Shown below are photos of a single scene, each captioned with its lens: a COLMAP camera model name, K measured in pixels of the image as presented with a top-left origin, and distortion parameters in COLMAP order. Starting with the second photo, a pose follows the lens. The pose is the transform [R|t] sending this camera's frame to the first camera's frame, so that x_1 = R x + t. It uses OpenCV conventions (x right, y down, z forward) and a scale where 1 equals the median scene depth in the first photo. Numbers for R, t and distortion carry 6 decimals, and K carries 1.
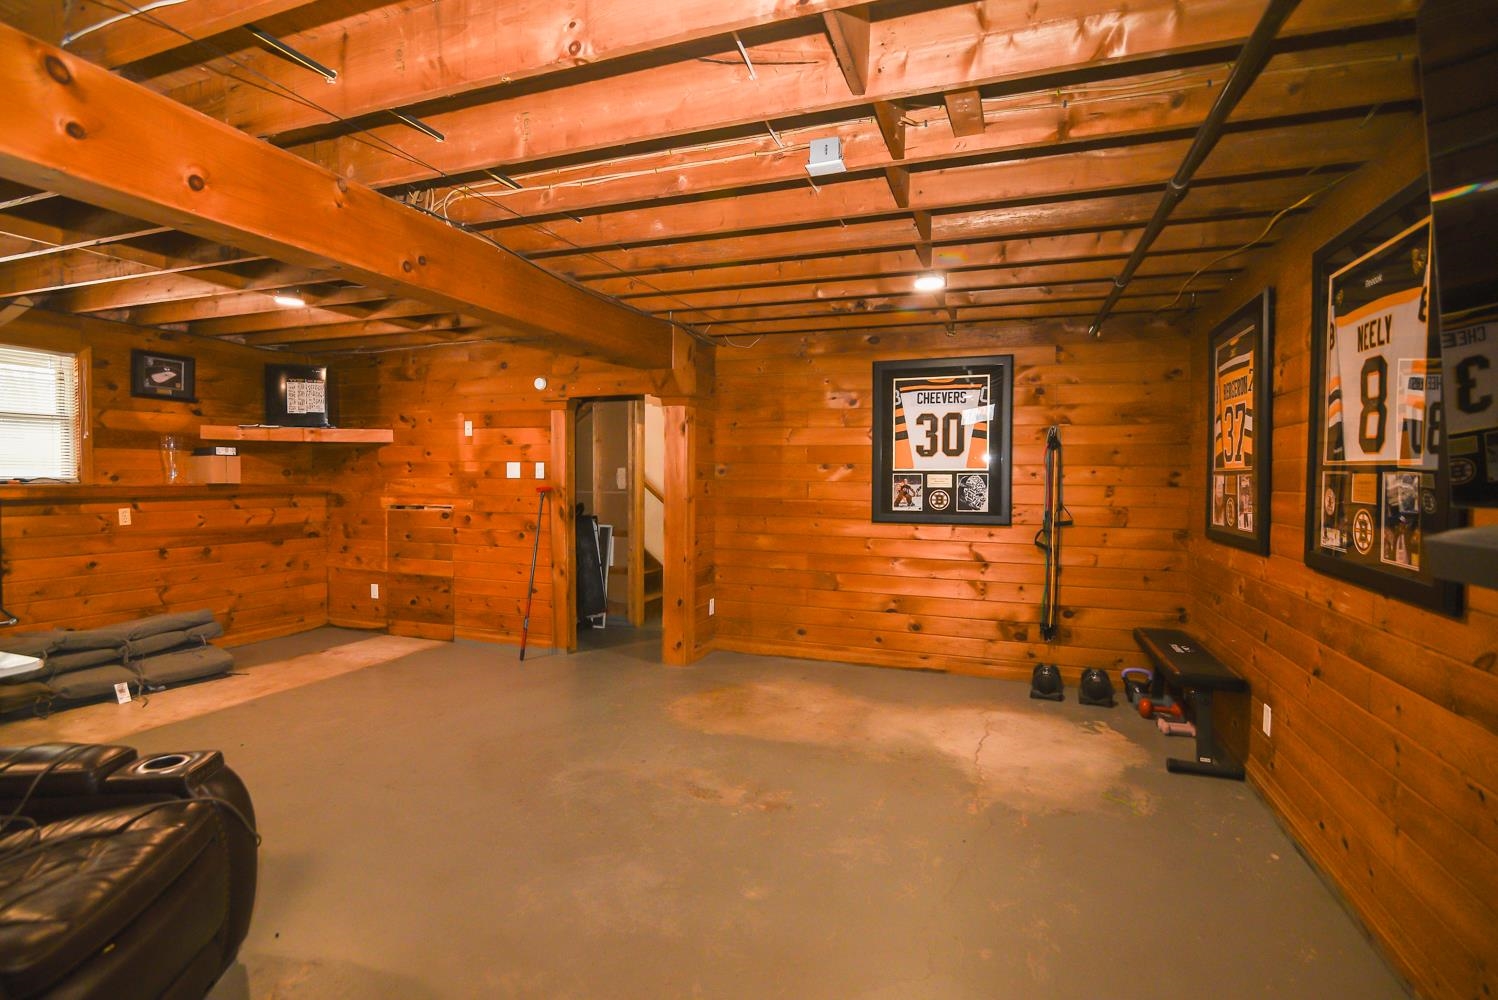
lens RADIAL K [[711.3, 0, 749.3], [0, 711.3, 493.9], [0, 0, 1]] dist [-0.002603, -0.000254]
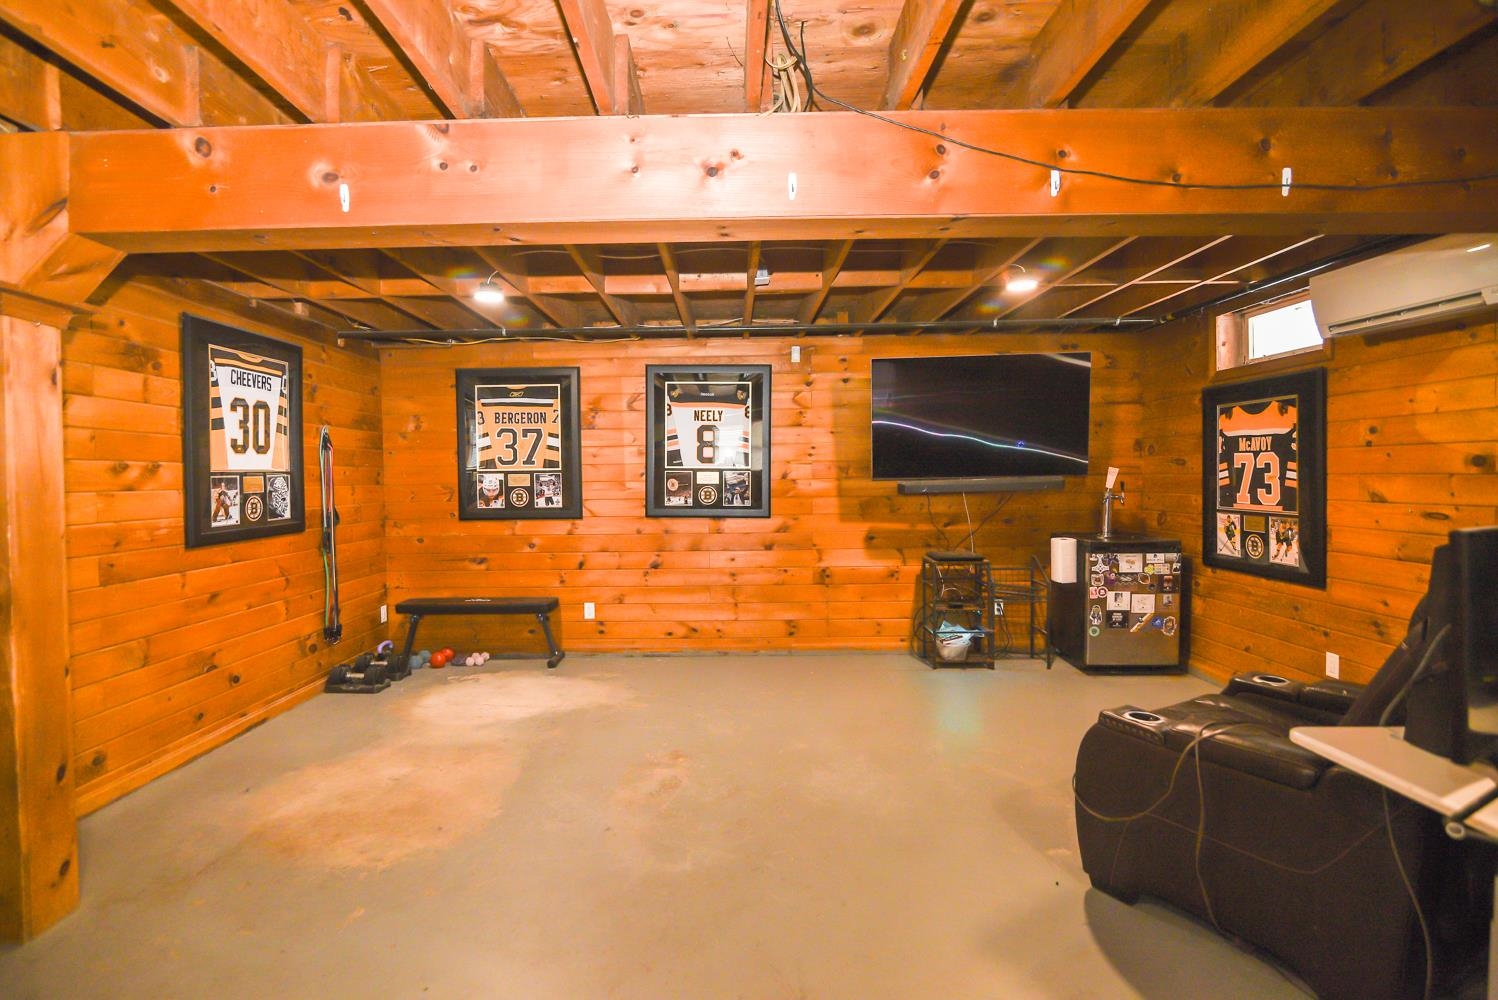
lens RADIAL K [[711.0, 0, 706.6], [0, 711.0, 475.4], [0, 0, 1]] dist [-0.023282, -0.000102]
pose [[-0.309076, -0.005385, 0.951022, -0.663283], [0.033133, 0.999316, 0.016427, -0.025549], [-0.950460, 0.036587, -0.308687, 0.789015]]
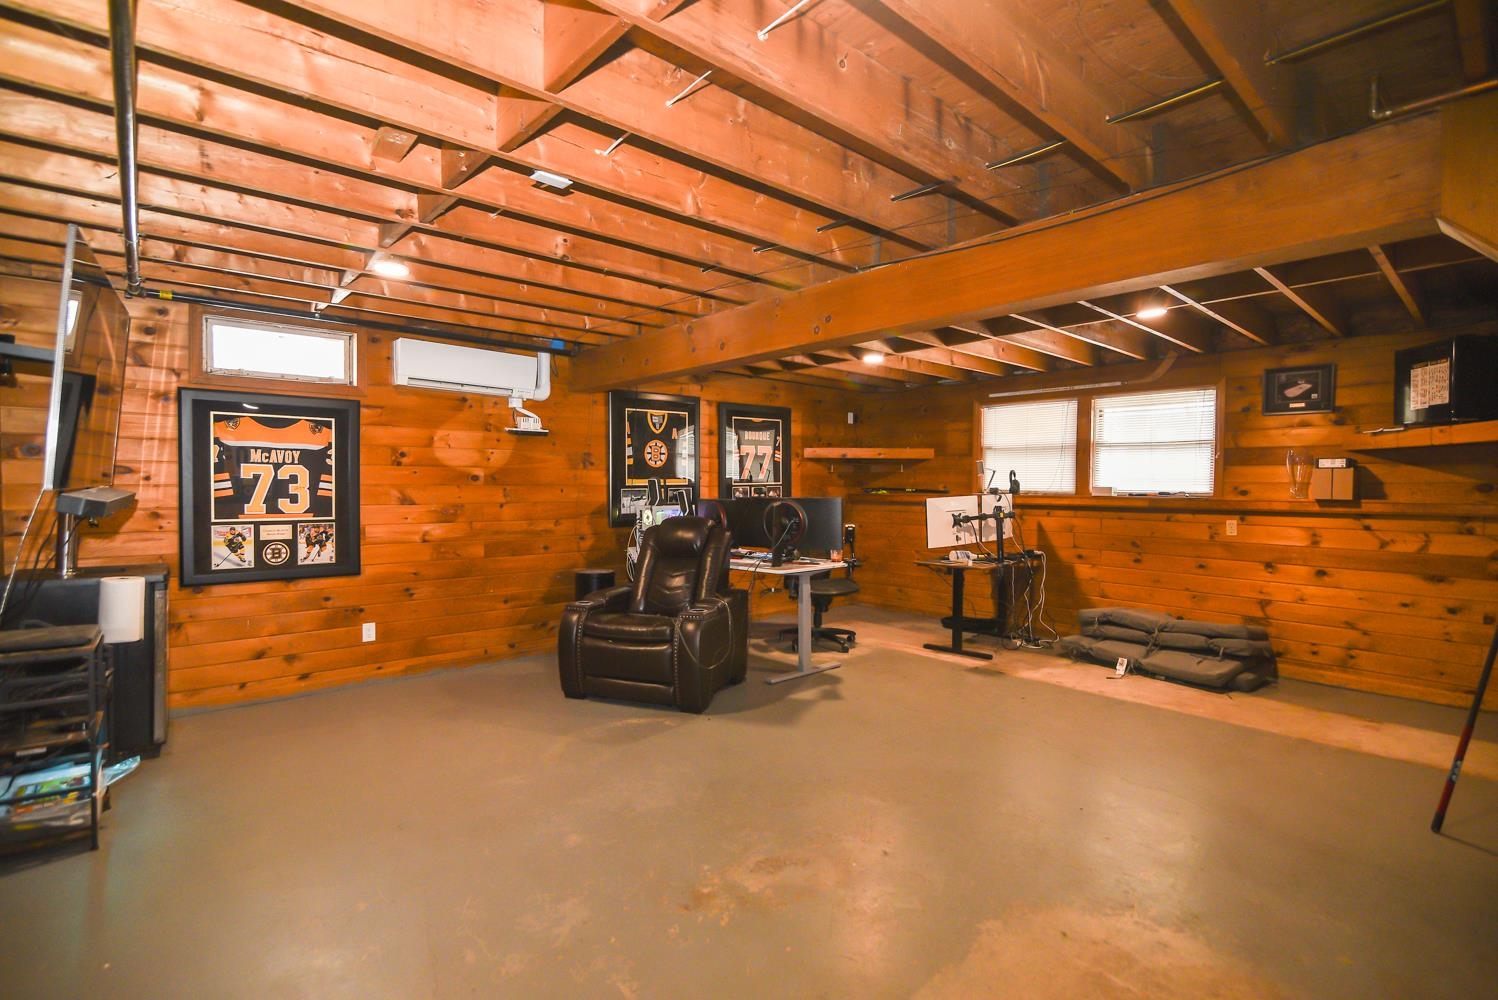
lens RADIAL K [[711.3, 0, 749.3], [0, 711.3, 493.9], [0, 0, 1]] dist [-0.002603, -0.000254]
pose [[-0.470005, 0.001541, -0.882663, 0.429469], [-0.032261, 0.999300, 0.018923, -0.016562], [0.882074, 0.037370, -0.469626, 0.852910]]
